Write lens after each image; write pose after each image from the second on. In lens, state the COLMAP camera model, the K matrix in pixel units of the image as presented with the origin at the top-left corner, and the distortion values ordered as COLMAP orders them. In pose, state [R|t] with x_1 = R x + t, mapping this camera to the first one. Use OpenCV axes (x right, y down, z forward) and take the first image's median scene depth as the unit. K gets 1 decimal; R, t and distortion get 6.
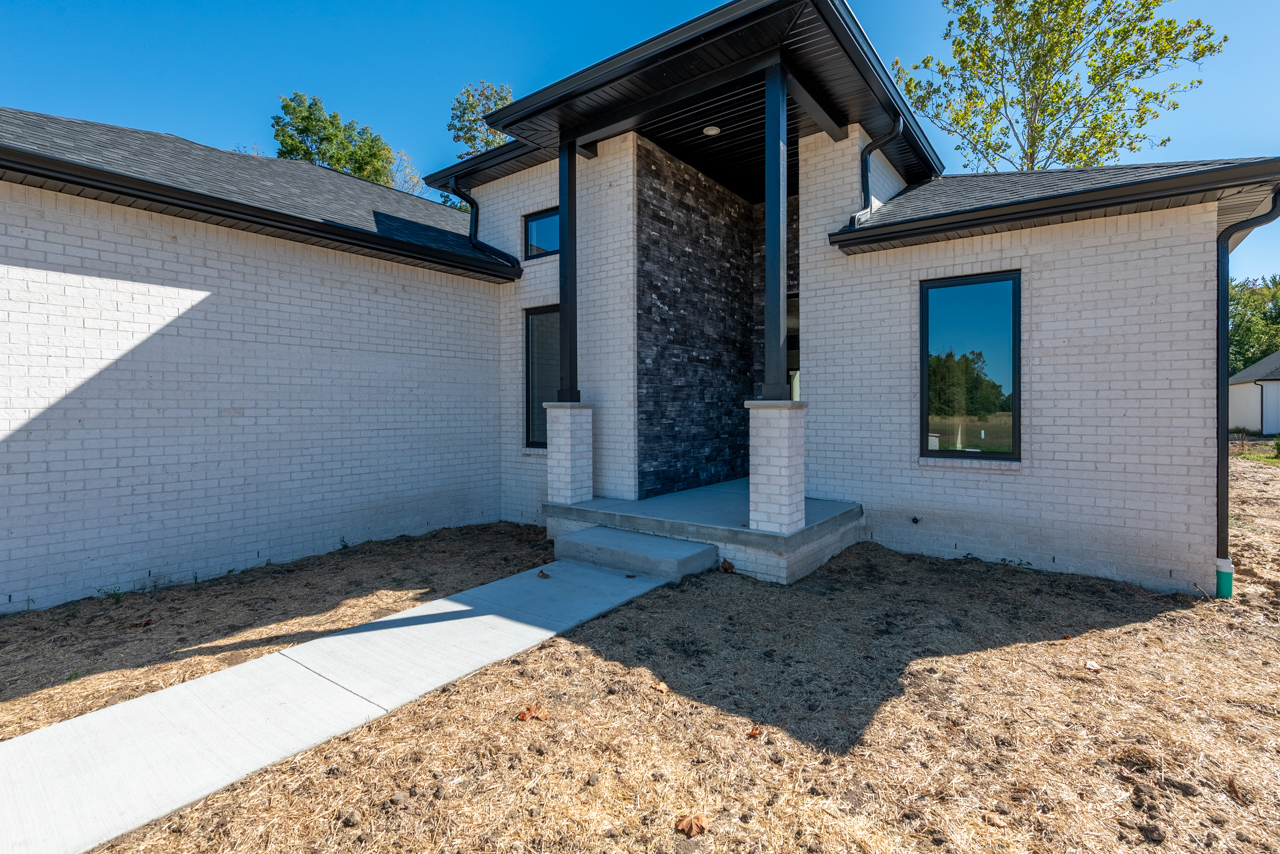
lens RADIAL K [[603.5, 0, 639.3], [0, 603.5, 403.8], [0, 0, 1]] dist [0.000034, -0.000112]
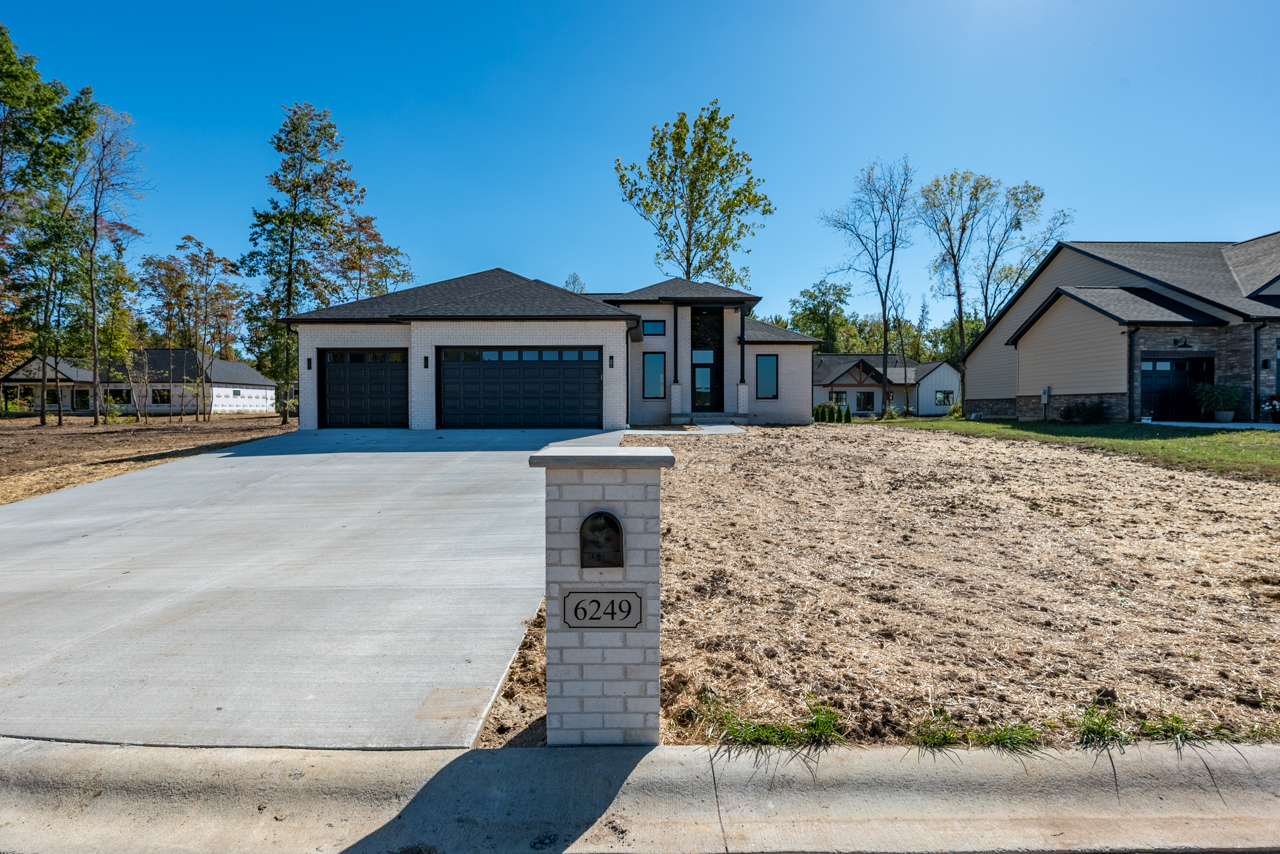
lens RADIAL K [[685.3, 0, 639.7], [0, 685.3, 408.6], [0, 0, 1]] dist [-0.001574, -0.000285]
pose [[0.808432, 0.000911, 0.588589, -2.115201], [-0.003097, 0.999992, 0.002707, 0.107078], [-0.588582, -0.004011, 0.808428, -1.641990]]
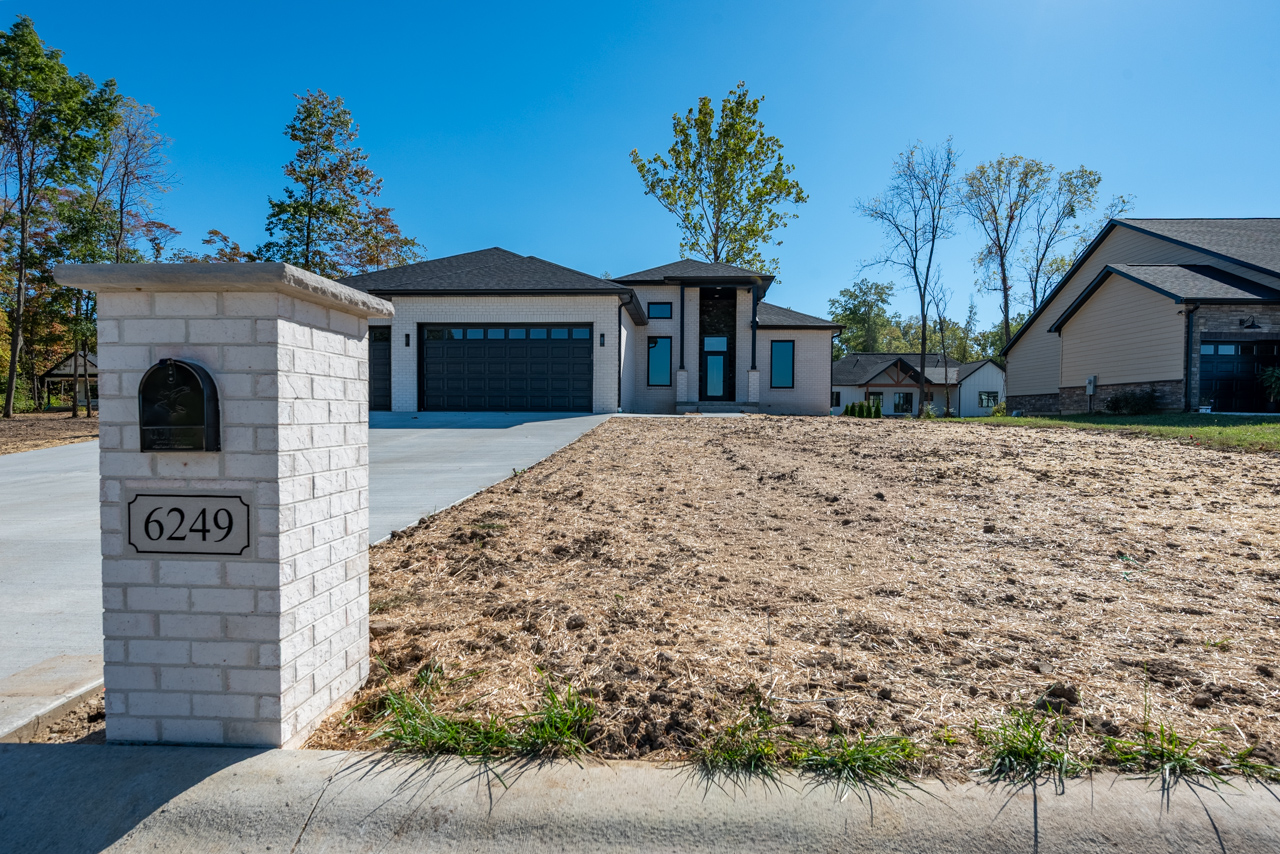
lens RADIAL K [[689.4, 0, 640.0], [0, 689.4, 427.0], [0, 0, 1]] dist [-0.003030, 0.000203]
pose [[0.841493, -0.000721, 0.540268, -1.878222], [-0.012015, 0.999727, 0.020048, 0.189750], [-0.540135, -0.023362, 0.841254, -1.595630]]
